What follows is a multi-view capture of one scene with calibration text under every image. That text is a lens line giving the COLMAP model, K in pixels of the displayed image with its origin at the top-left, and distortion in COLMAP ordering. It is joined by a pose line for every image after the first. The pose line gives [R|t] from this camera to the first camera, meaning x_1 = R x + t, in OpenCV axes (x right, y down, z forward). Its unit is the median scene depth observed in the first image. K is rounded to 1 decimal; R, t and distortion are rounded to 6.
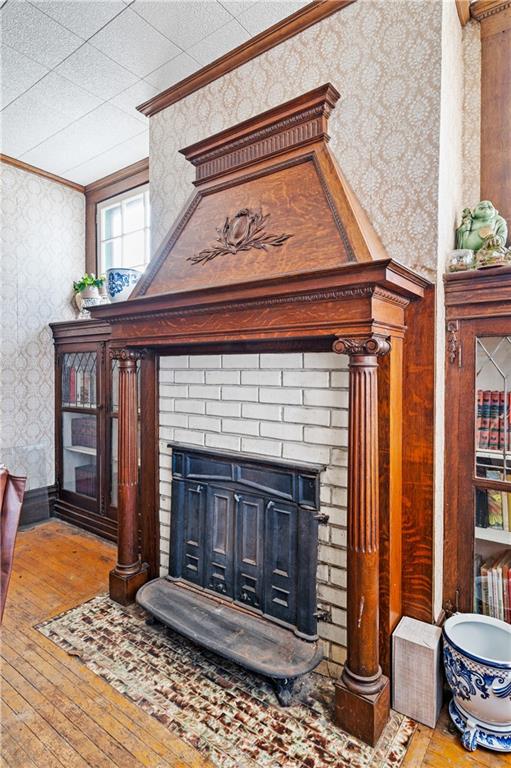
lens RADIAL K [[418.0, 0, 257.0], [0, 418.0, 374.8], [0, 0, 1]] dist [-0.004316, 0.002174]
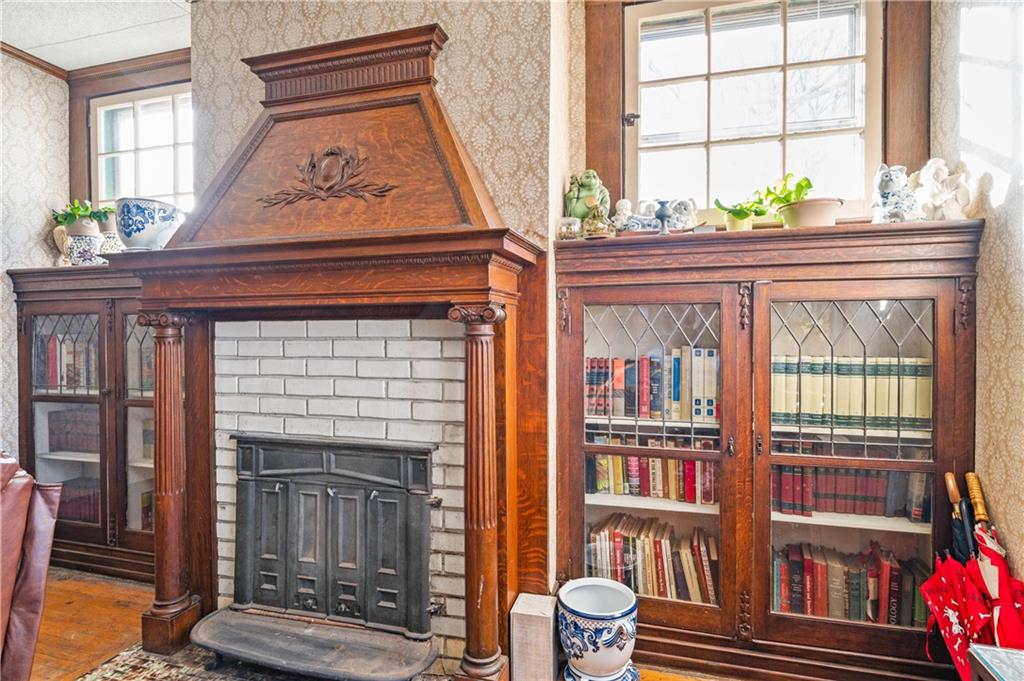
lens RADIAL K [[522.5, 0, 514.0], [0, 522.5, 340.9], [0, 0, 1]] dist [-0.003736, -0.000619]
pose [[0.937228, -0.010466, 0.348560, -0.069554], [0.010702, 0.999942, 0.001247, -0.005951], [-0.348553, 0.002561, 0.937286, -0.115892]]
